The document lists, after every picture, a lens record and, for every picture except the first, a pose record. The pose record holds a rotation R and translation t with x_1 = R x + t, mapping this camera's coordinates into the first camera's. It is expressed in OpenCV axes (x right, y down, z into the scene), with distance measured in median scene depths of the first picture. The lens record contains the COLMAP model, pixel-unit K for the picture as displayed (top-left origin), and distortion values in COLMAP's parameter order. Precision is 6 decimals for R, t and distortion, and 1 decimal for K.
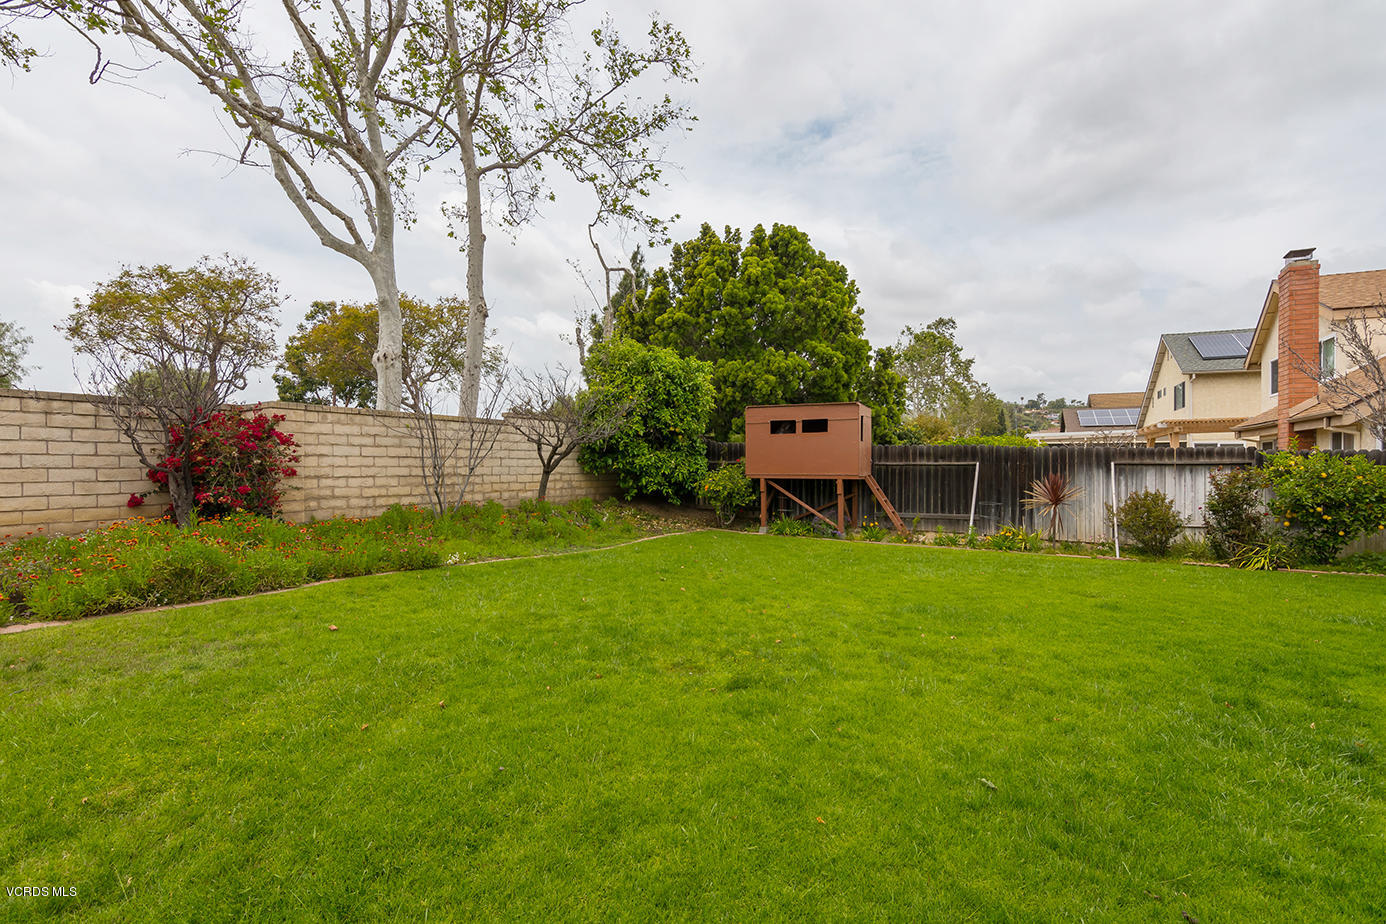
lens RADIAL K [[666.1, 0, 690.2], [0, 666.1, 460.9], [0, 0, 1]] dist [0.003068, -0.000757]
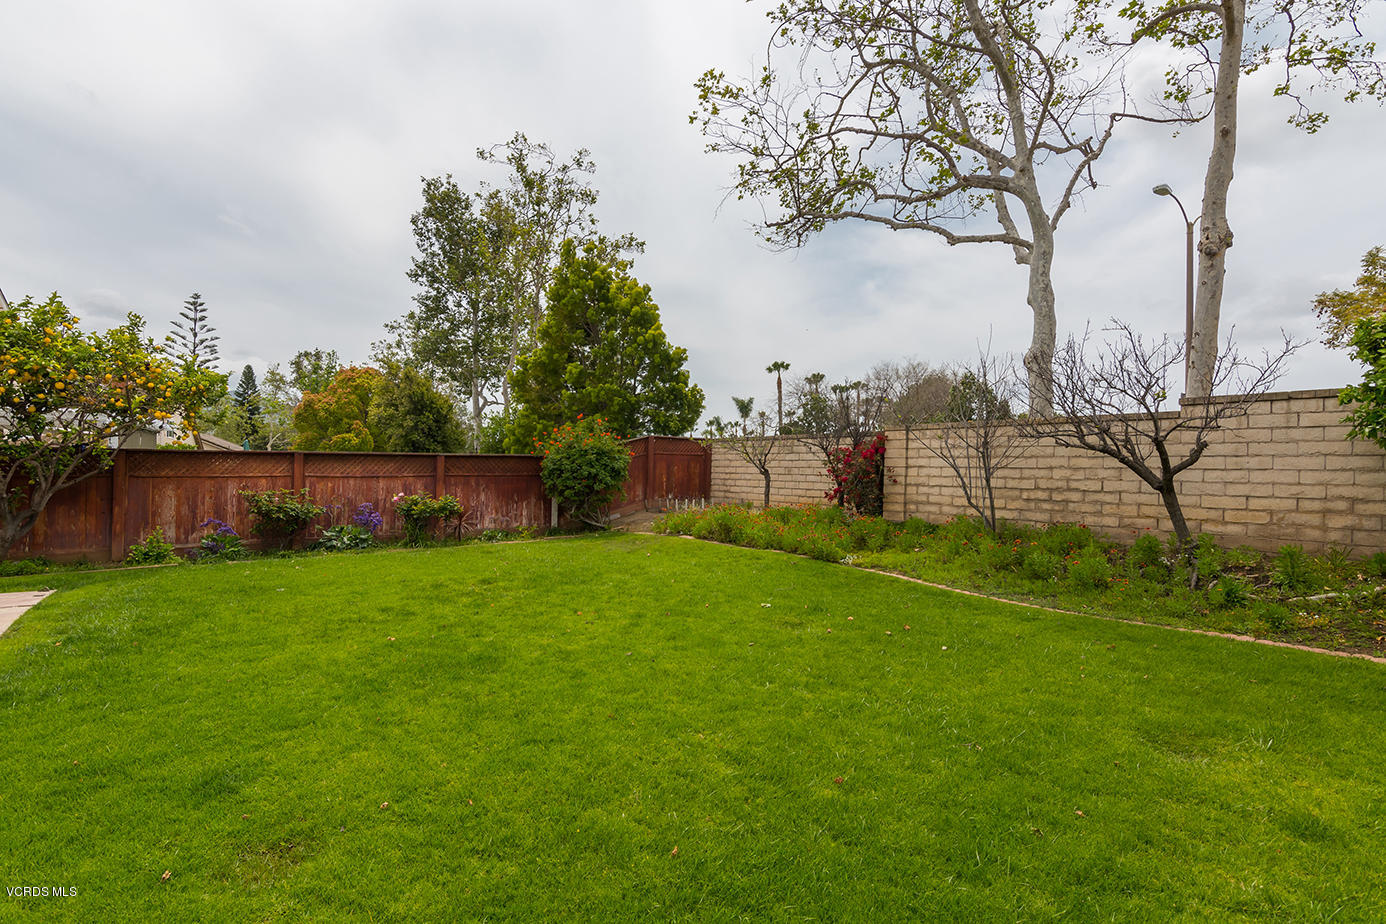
lens RADIAL K [[666.1, 0, 693.2], [0, 666.1, 465.6], [0, 0, 1]] dist [0.003068, -0.000757]
pose [[-0.408407, -0.012048, -0.912720, 0.677494], [-0.008964, 0.999918, -0.009188, 0.004270], [0.912756, 0.004429, -0.408481, 1.106253]]
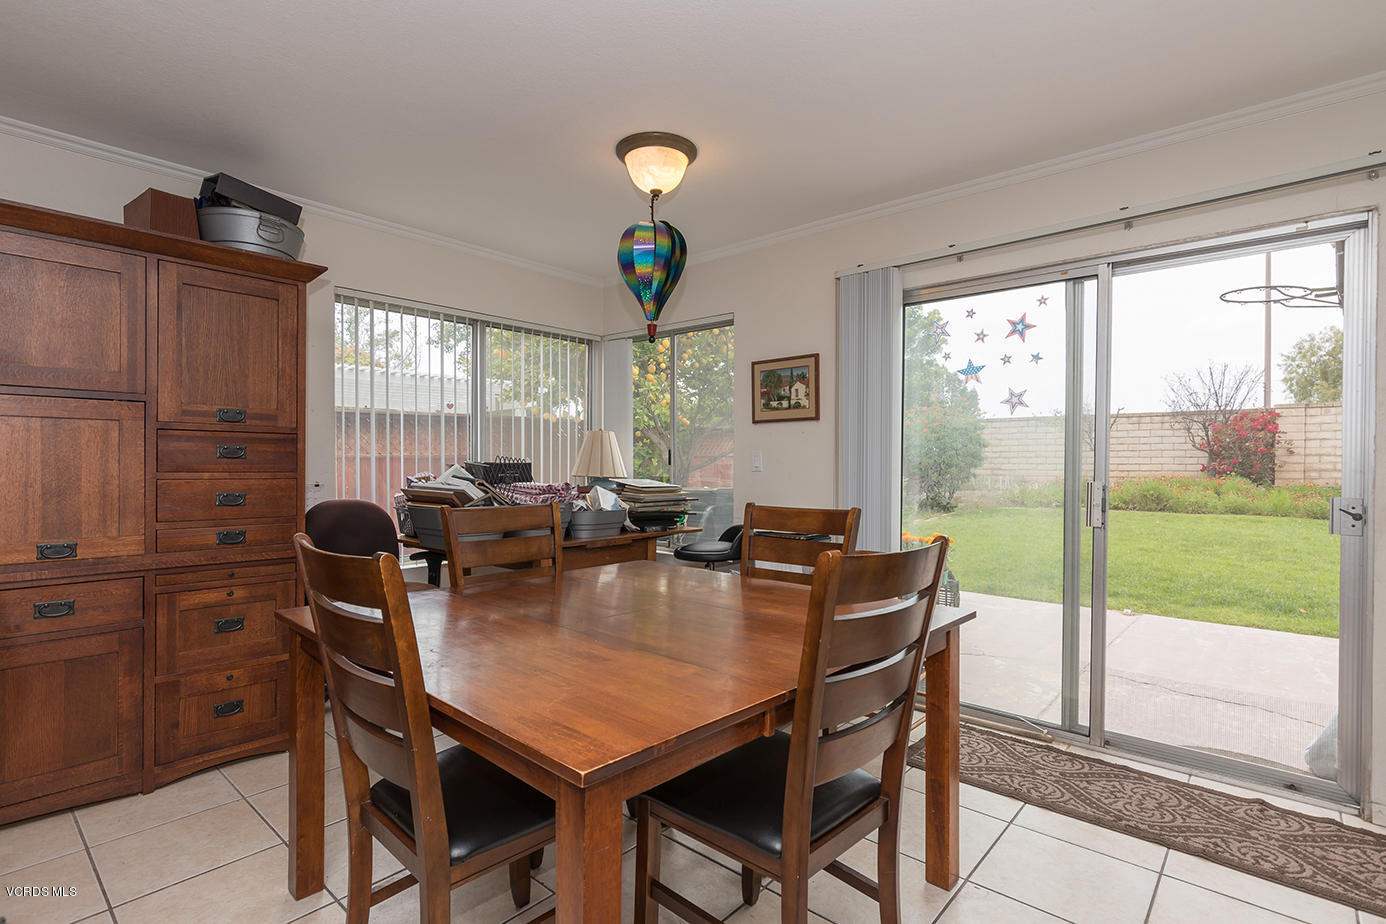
lens RADIAL K [[666.1, 0, 693.4], [0, 666.1, 465.5], [0, 0, 1]] dist [0.003068, -0.000757]
pose [[-0.197594, 0.003752, -0.980277, 1.023873], [0.003383, 0.999989, 0.003145, 0.036590], [0.980278, -0.002695, -0.197605, 0.011792]]
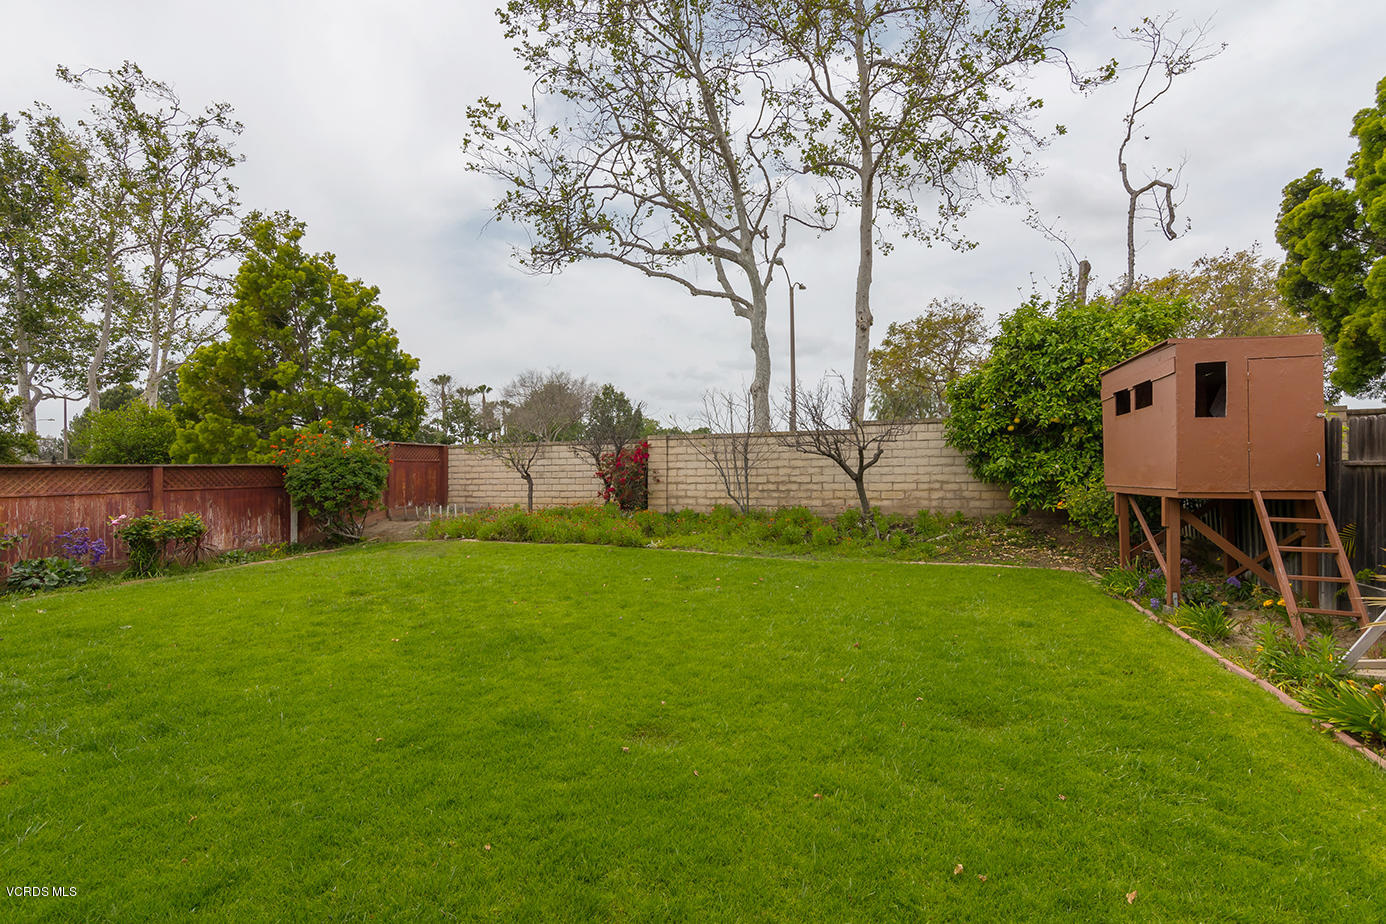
lens RADIAL K [[666.1, 0, 688.1], [0, 666.1, 469.3], [0, 0, 1]] dist [0.003068, -0.000757]
pose [[0.143993, -0.008539, -0.989542, 0.912045], [0.017868, 0.999822, -0.006027, 0.002915], [0.989417, -0.016813, 0.144120, 0.800568]]
